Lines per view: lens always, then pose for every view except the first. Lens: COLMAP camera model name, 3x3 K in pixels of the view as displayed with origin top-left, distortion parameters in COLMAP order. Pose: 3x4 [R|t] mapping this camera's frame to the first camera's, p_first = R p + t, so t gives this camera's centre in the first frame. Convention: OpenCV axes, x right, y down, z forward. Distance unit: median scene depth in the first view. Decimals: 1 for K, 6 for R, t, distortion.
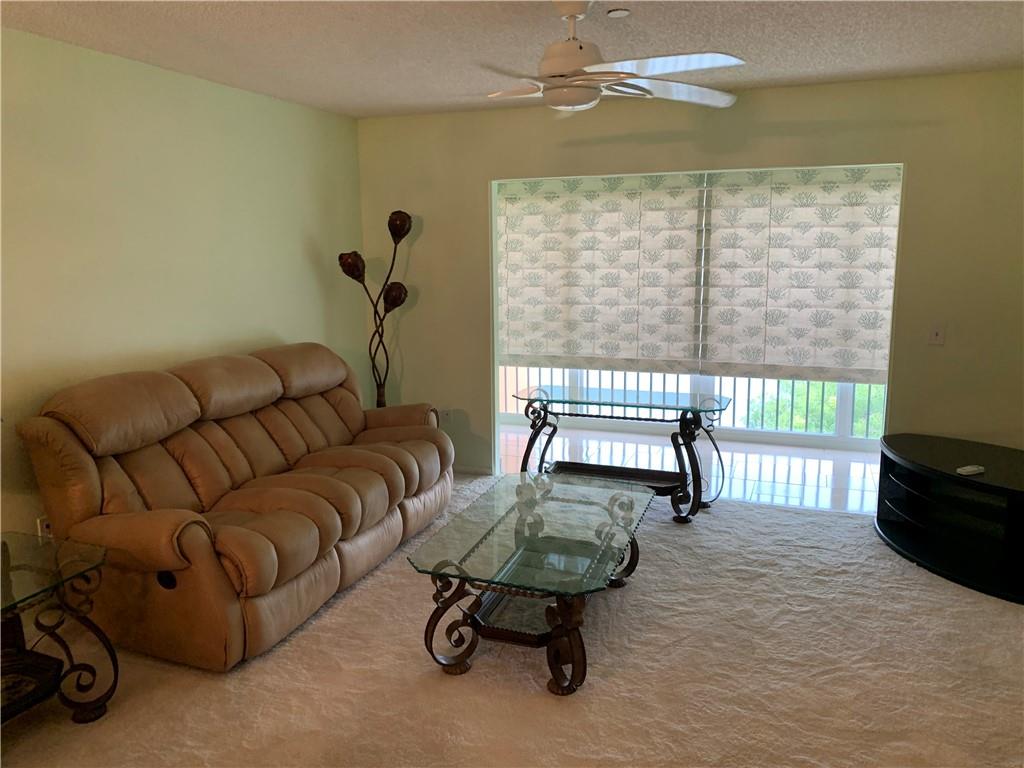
lens RADIAL K [[796.9, 0, 510.8], [0, 796.9, 377.4], [0, 0, 1]] dist [0.030564, -0.015925]
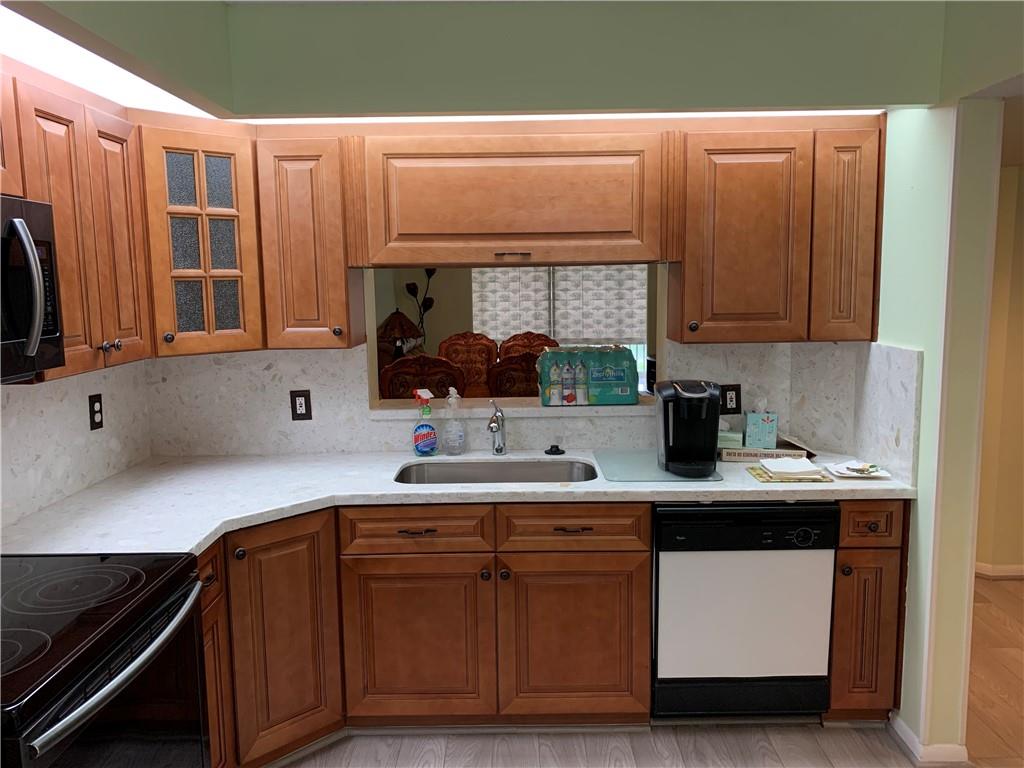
lens RADIAL K [[796.9, 0, 510.8], [0, 796.9, 380.4], [0, 0, 1]] dist [0.030564, -0.015925]
pose [[0.934824, -0.048614, 0.351768, -0.567054], [0.065974, 0.997116, -0.037524, 0.153348], [-0.348929, 0.058286, 0.935335, -0.811537]]
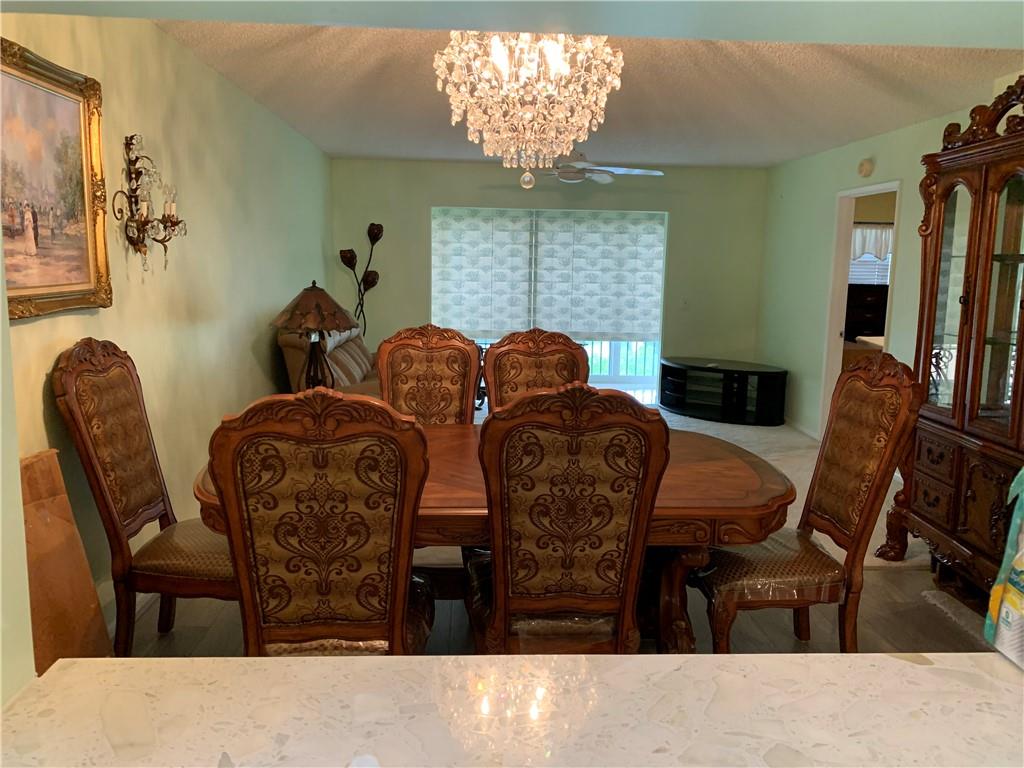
lens RADIAL K [[796.9, 0, 513.4], [0, 796.9, 388.3], [0, 0, 1]] dist [0.030564, -0.015925]
pose [[0.911578, -0.035080, 0.409628, -0.438372], [0.041117, 0.999137, -0.005935, 0.100659], [-0.409067, 0.022252, 0.912233, -0.390400]]
